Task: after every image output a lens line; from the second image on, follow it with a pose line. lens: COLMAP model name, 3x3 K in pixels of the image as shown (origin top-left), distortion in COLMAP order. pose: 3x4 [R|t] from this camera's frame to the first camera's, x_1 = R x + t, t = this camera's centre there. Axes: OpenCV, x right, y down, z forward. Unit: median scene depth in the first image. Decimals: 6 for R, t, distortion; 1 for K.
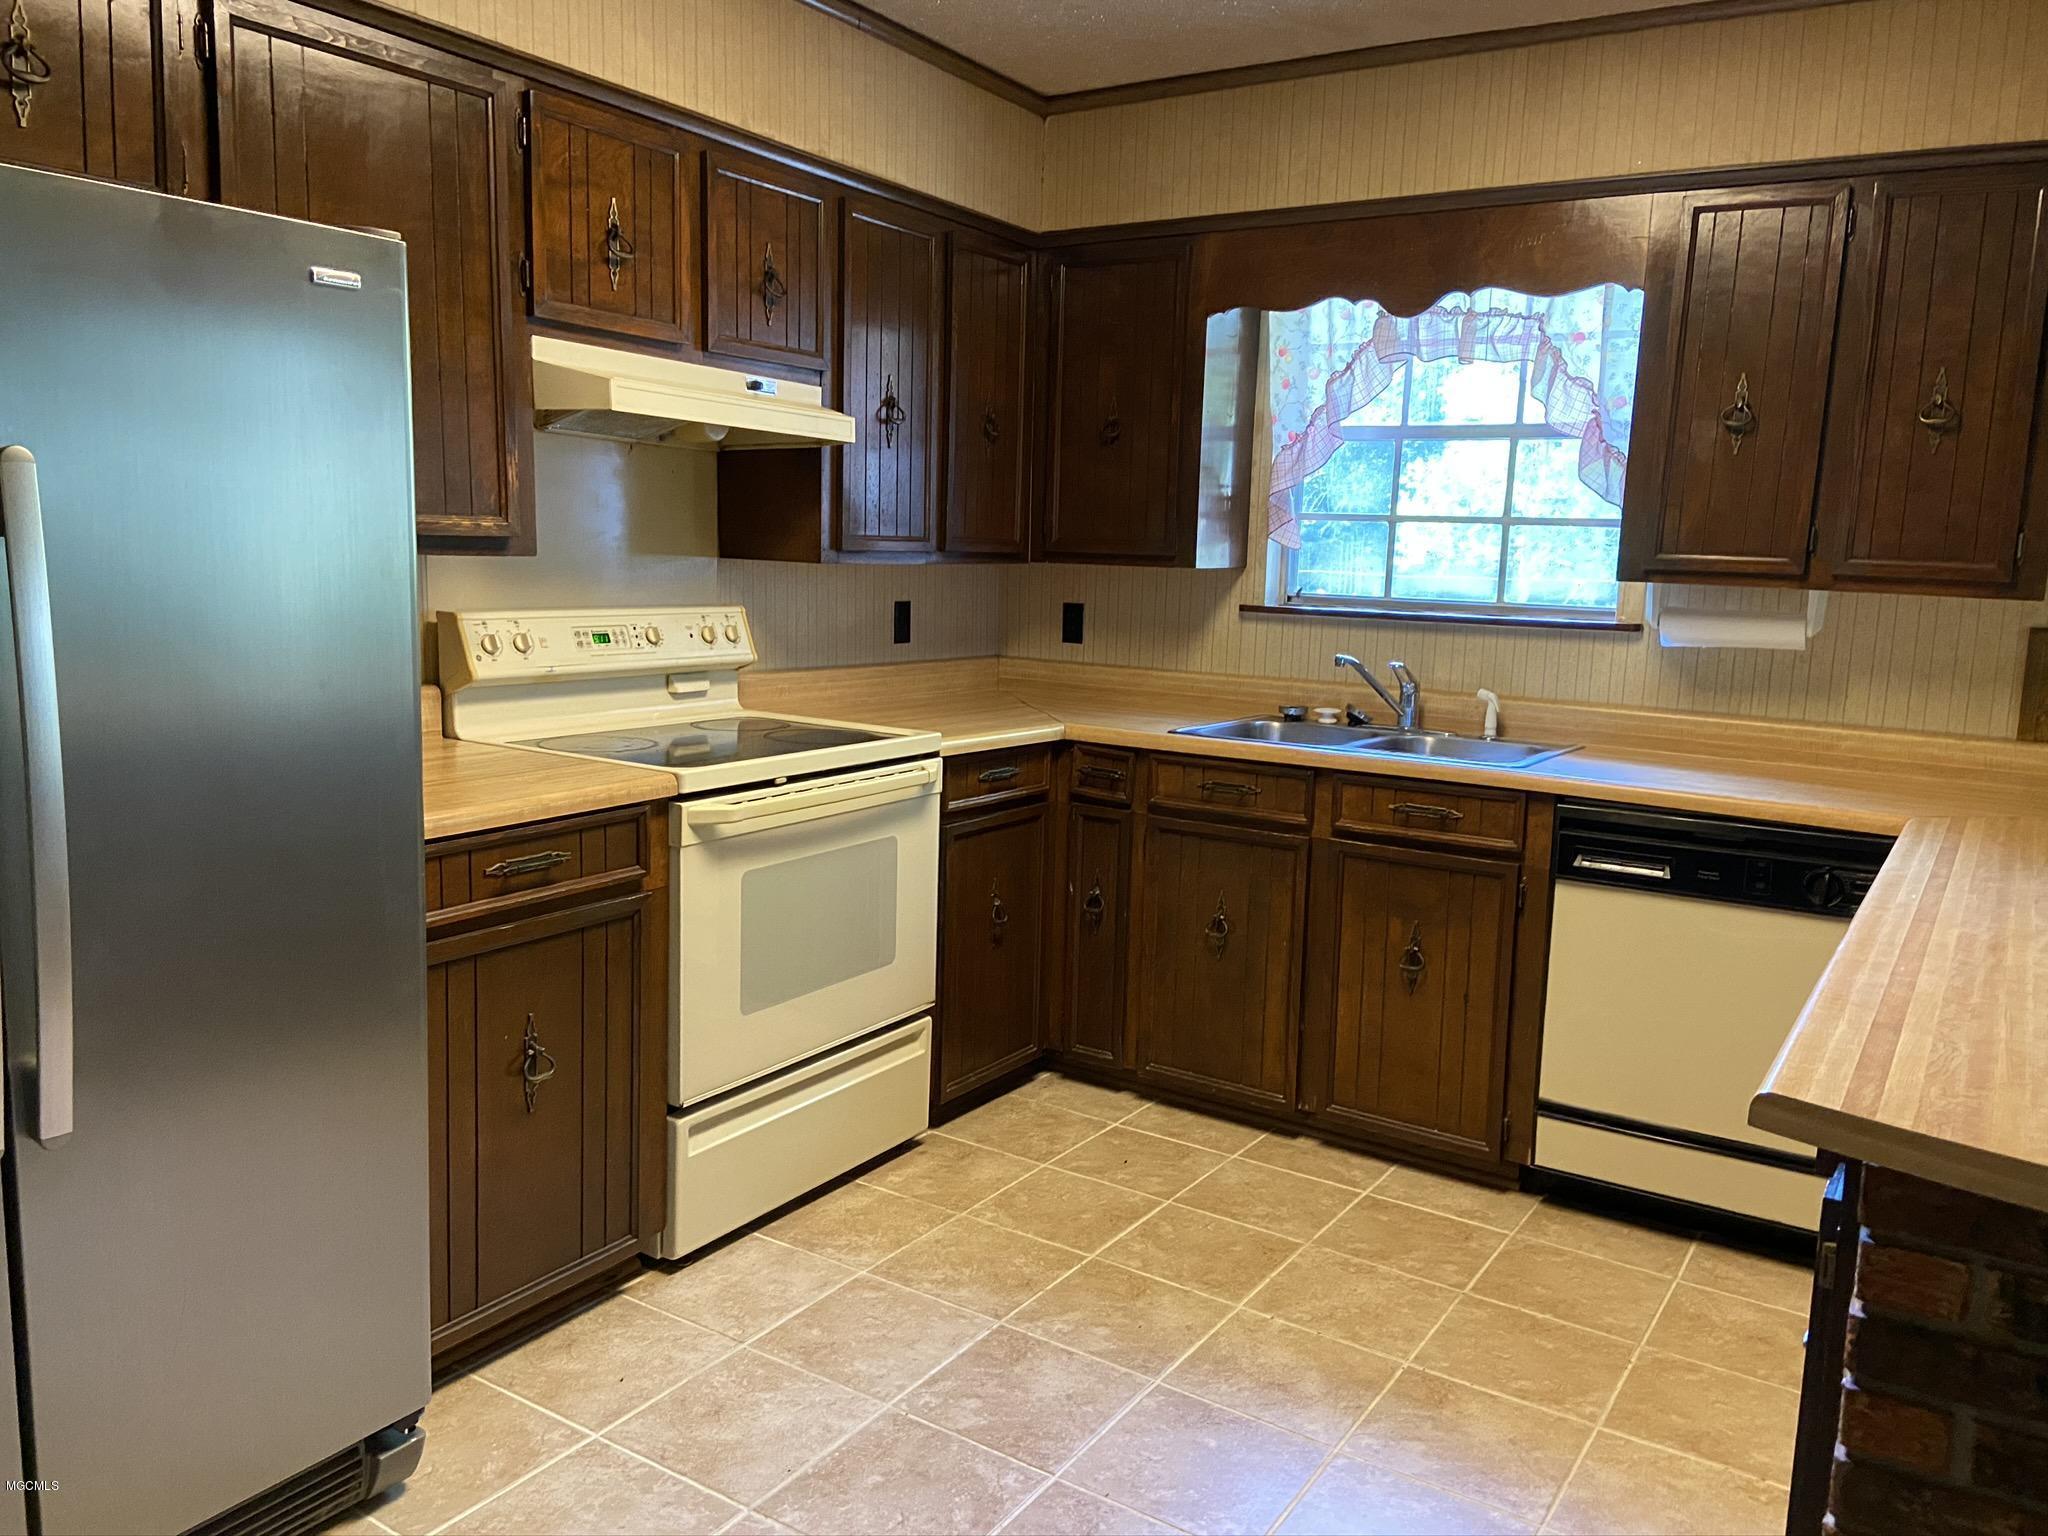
lens RADIAL K [[1545.7, 0, 1024.0], [0, 1545.7, 768.0], [0, 0, 1]] dist [0.042261, 0.001573]
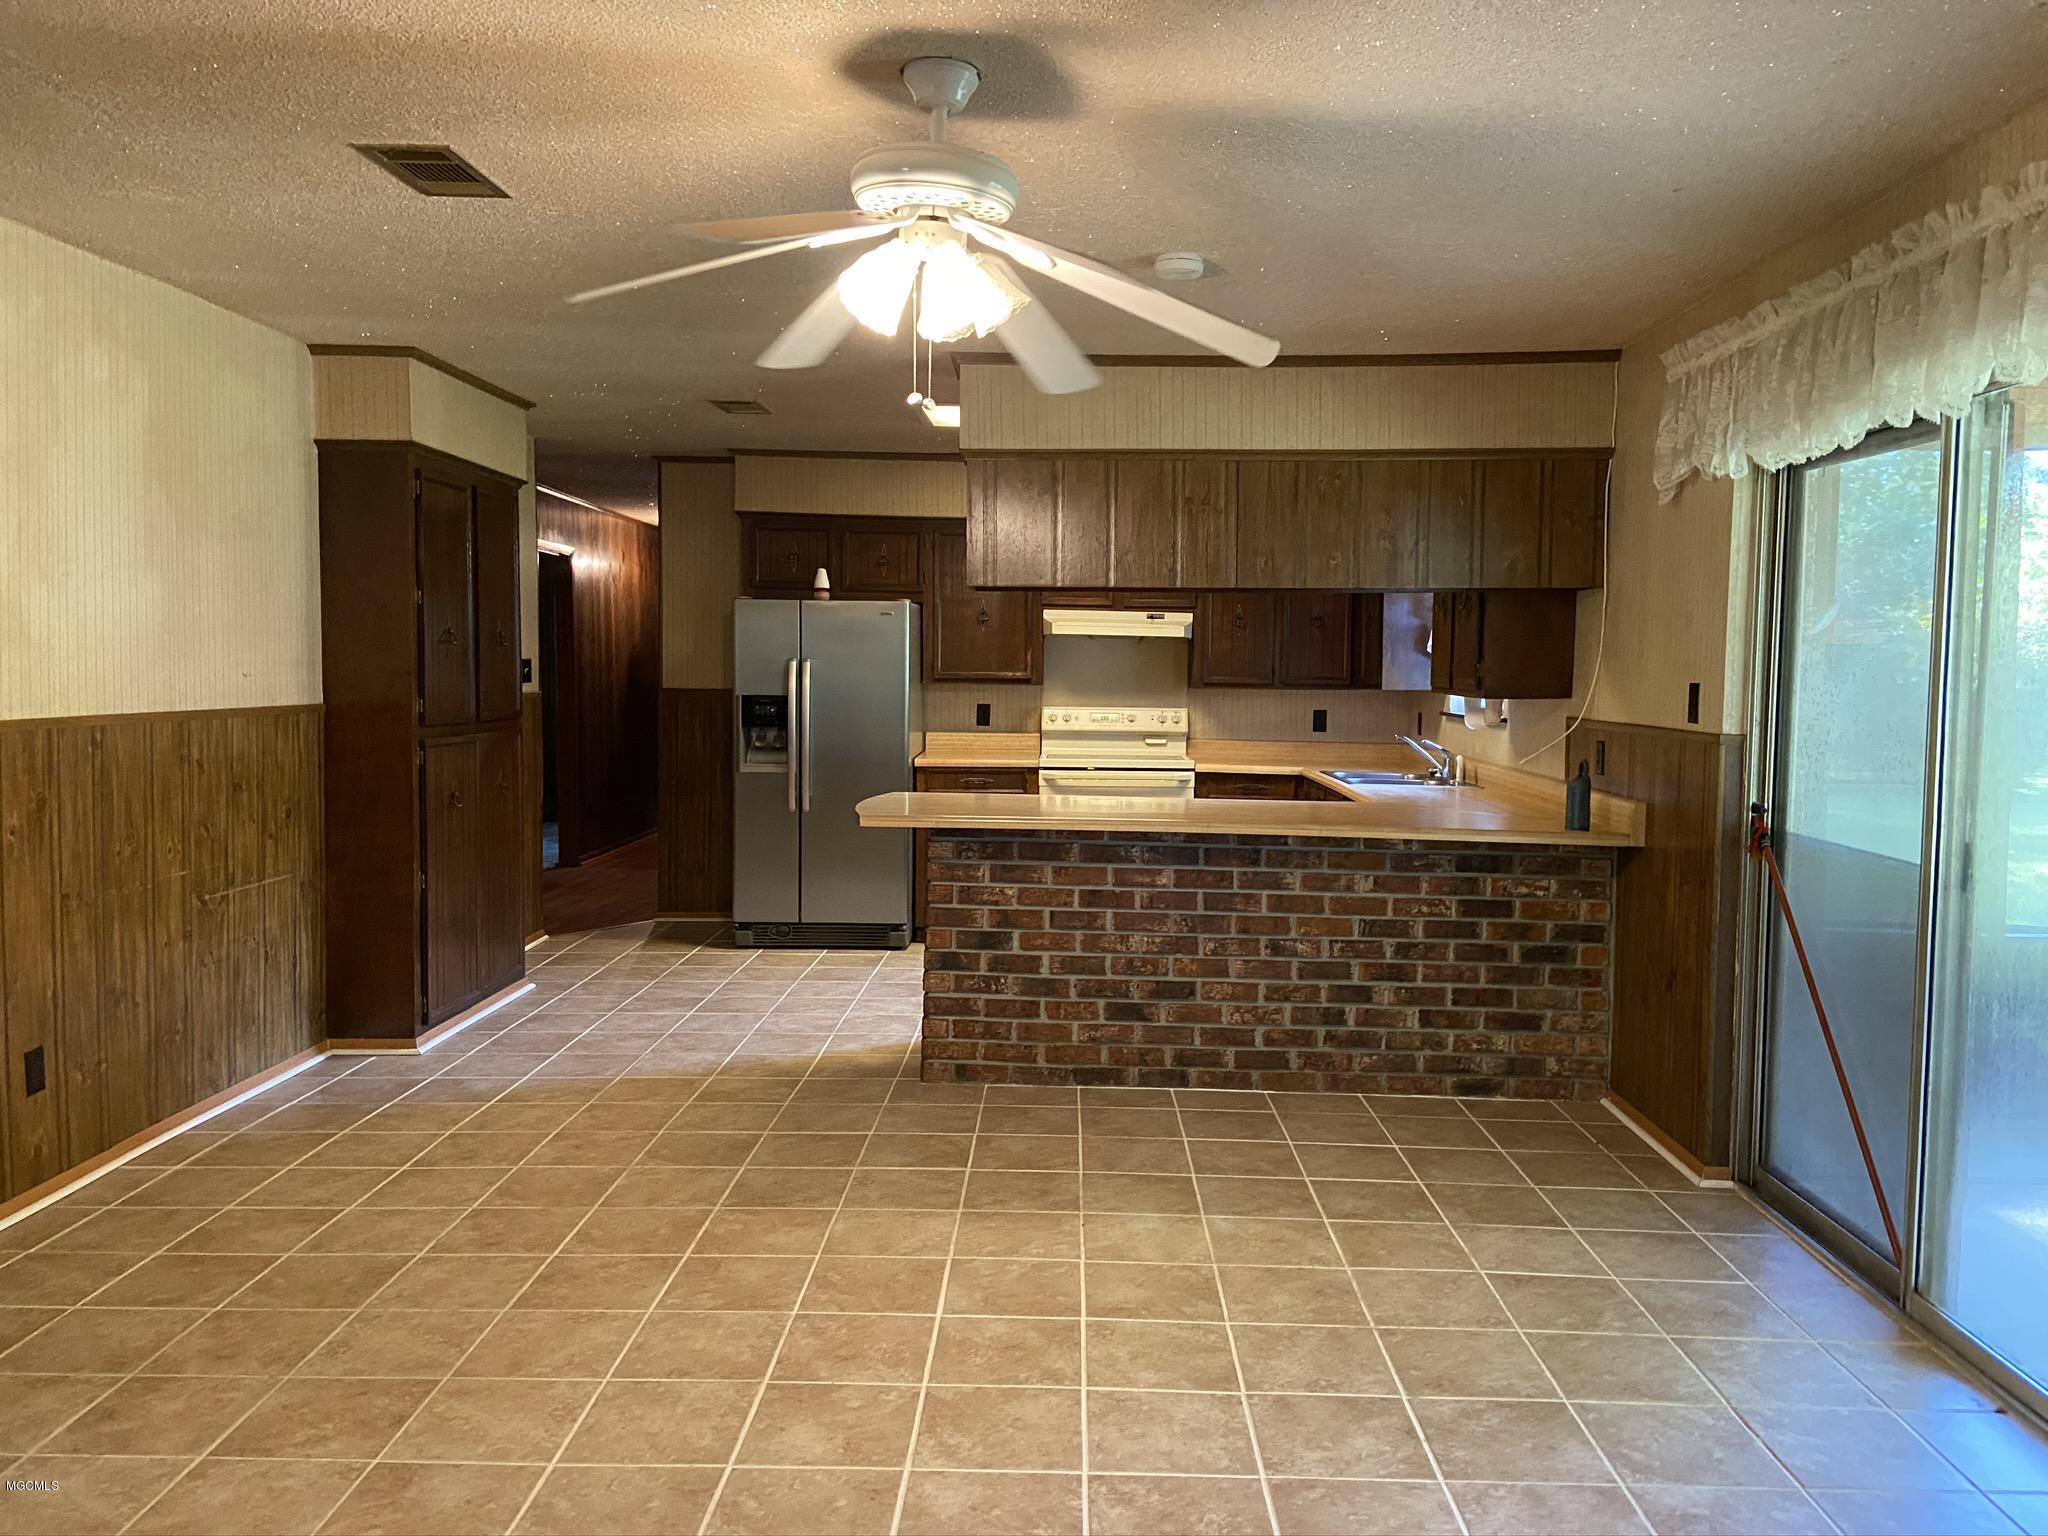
lens RADIAL K [[1545.7, 0, 1024.0], [0, 1545.7, 768.0], [0, 0, 1]] dist [0.042261, 0.001573]
pose [[0.517516, 0.028101, -0.855212, 1.757933], [-0.122292, 0.991630, -0.041420, 0.113268], [0.846889, 0.126021, 0.516621, -0.382793]]
